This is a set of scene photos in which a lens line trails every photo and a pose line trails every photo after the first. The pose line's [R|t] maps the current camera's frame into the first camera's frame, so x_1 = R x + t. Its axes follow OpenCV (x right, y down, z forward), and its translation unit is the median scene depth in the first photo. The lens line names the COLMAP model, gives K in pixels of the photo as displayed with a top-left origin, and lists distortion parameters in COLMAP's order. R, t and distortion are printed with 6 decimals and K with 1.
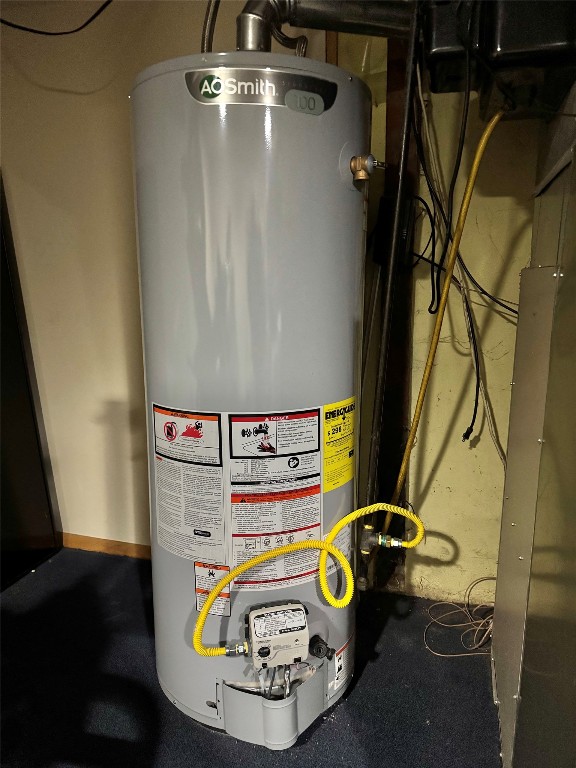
lens RADIAL K [[546.3, 0, 286.0], [0, 546.3, 384.8], [0, 0, 1]] dist [0.048496, -0.003819]
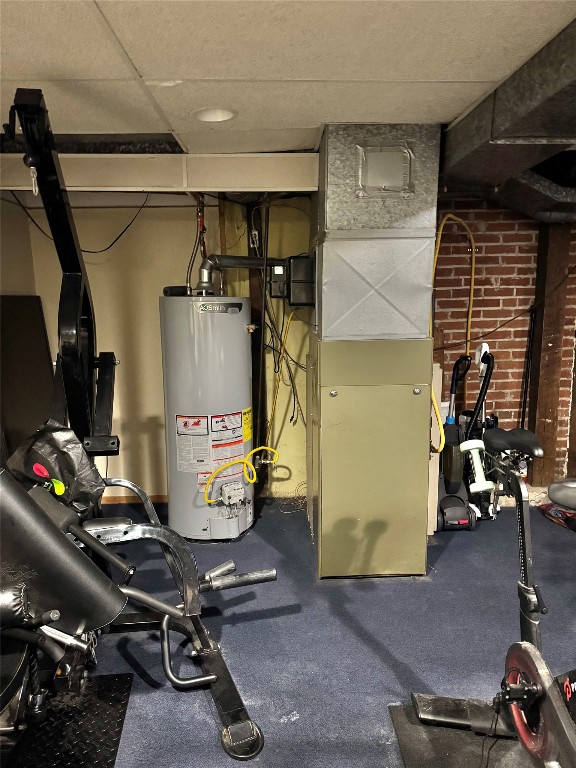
lens RADIAL K [[546.3, 0, 288.1], [0, 546.3, 384.5], [0, 0, 1]] dist [0.048496, -0.003819]
pose [[0.947437, -0.061977, 0.313883, -0.499880], [0.069054, 0.997547, -0.011467, -0.038956], [-0.312402, 0.032540, 0.949392, -1.492869]]
